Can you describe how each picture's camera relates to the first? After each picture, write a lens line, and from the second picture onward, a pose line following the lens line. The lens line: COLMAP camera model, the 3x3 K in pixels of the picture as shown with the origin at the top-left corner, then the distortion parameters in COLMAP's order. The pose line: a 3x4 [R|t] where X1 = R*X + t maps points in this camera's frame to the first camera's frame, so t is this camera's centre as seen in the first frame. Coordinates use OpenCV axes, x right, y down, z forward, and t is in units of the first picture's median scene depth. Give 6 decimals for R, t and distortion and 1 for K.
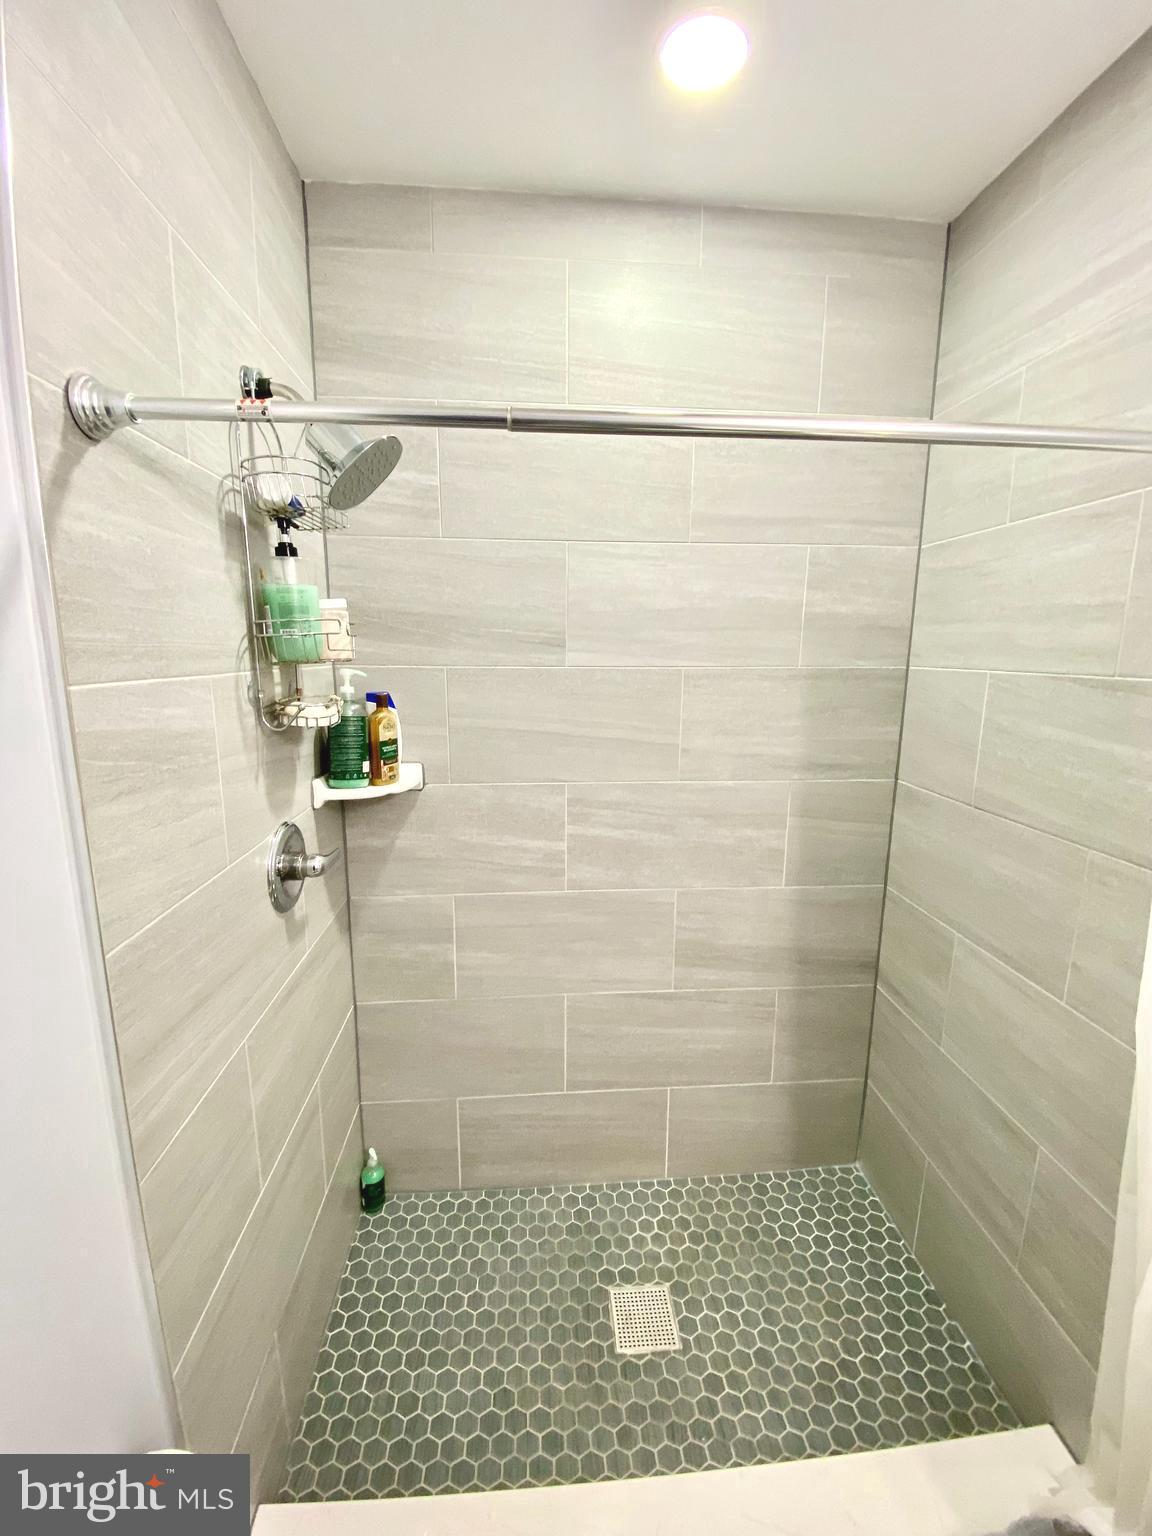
lens RADIAL K [[630.3, 0, 576.2], [0, 630.3, 770.2], [0, 0, 1]] dist [0.013555, -0.013842]
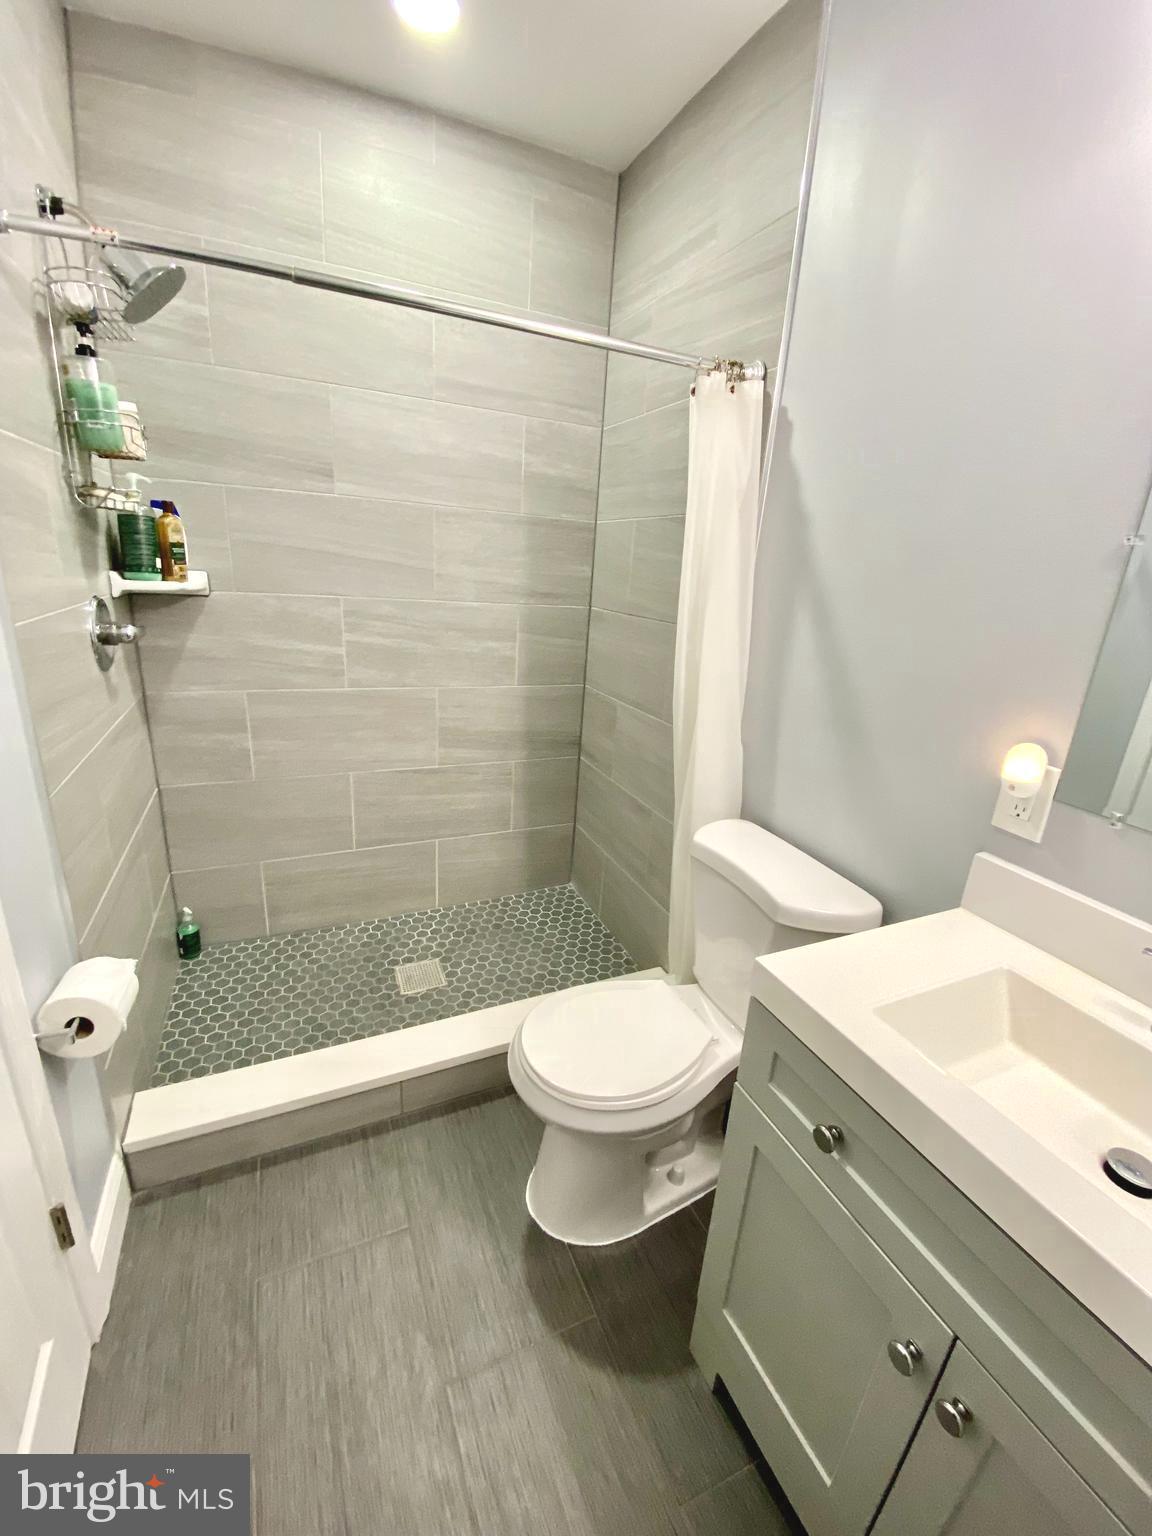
lens RADIAL K [[630.3, 0, 579.1], [0, 630.3, 767.8], [0, 0, 1]] dist [0.013555, -0.013842]
pose [[0.940662, -0.051829, 0.335365, -0.010691], [0.003211, 0.989583, 0.143927, 0.193004], [-0.339331, -0.134309, 0.931029, -0.393488]]
